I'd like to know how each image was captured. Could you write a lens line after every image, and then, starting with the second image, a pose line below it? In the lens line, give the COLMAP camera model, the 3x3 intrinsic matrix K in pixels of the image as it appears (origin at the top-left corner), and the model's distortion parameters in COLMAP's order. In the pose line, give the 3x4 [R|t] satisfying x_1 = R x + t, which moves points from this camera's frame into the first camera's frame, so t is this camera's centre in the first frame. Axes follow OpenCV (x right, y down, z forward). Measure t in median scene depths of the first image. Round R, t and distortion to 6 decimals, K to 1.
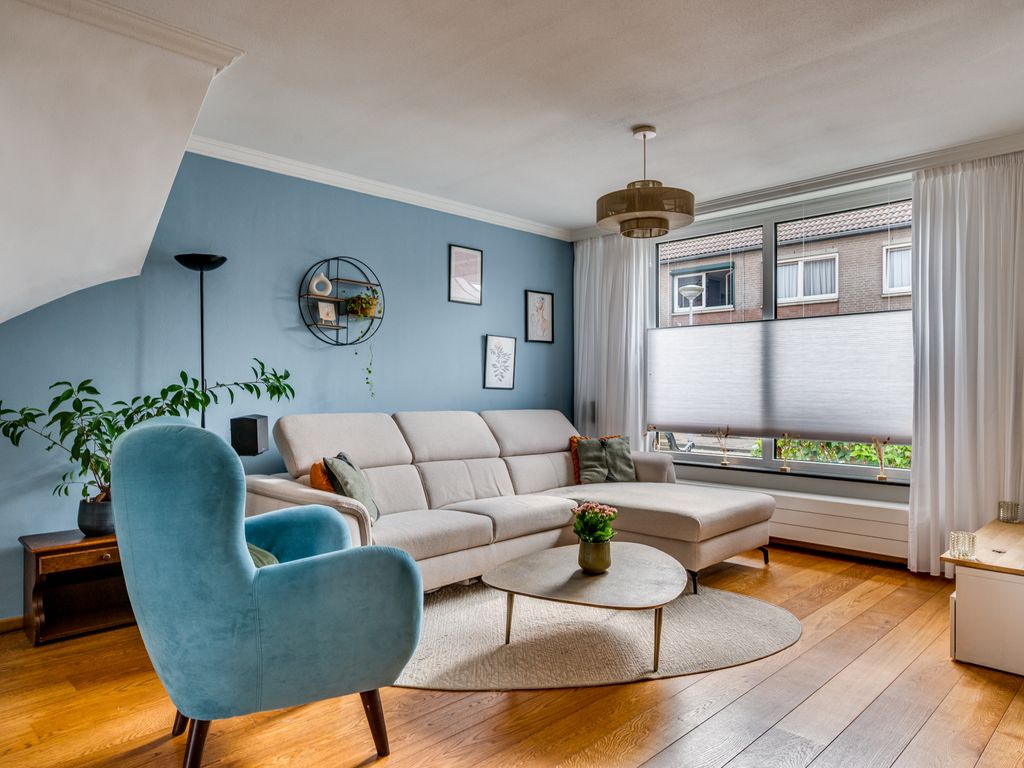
lens RADIAL K [[674.3, 0, 513.3], [0, 674.3, 391.8], [0, 0, 1]] dist [0.000065, -0.000086]
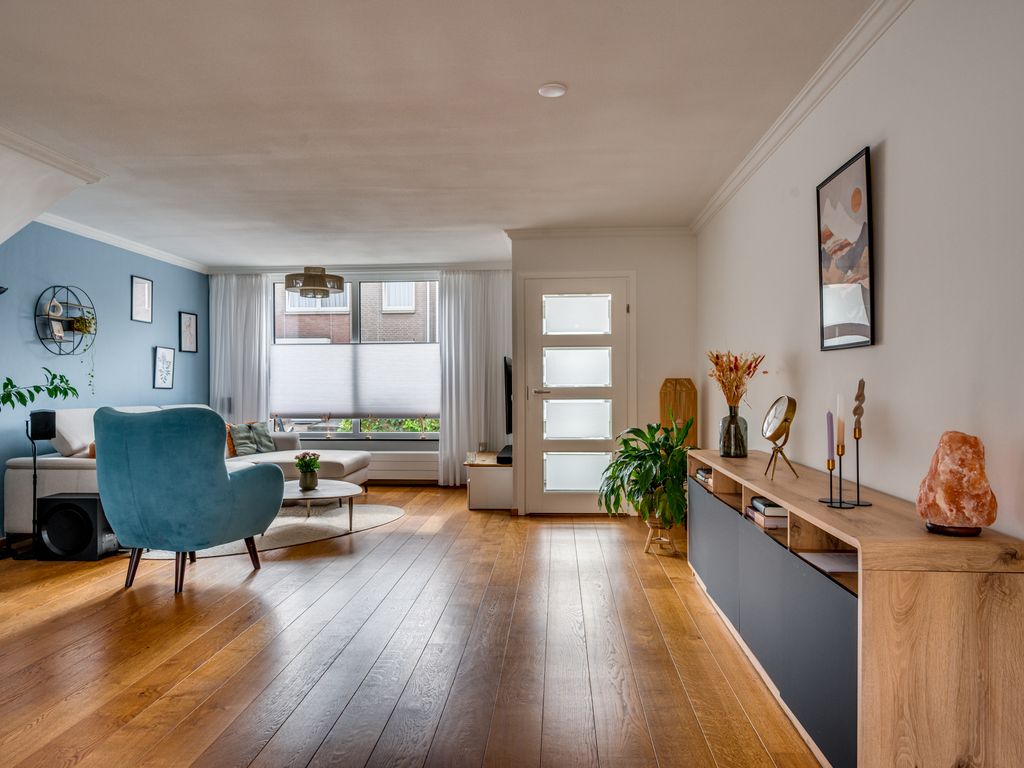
lens RADIAL K [[654.0, 0, 512.0], [0, 654.0, 384.0], [0, 0, 1]] dist [0.001325, -0.000082]
pose [[0.754487, -0.001921, 0.656312, -0.364261], [0.006942, 0.999963, -0.005053, -0.002270], [-0.656279, 0.008368, 0.754472, -0.402921]]
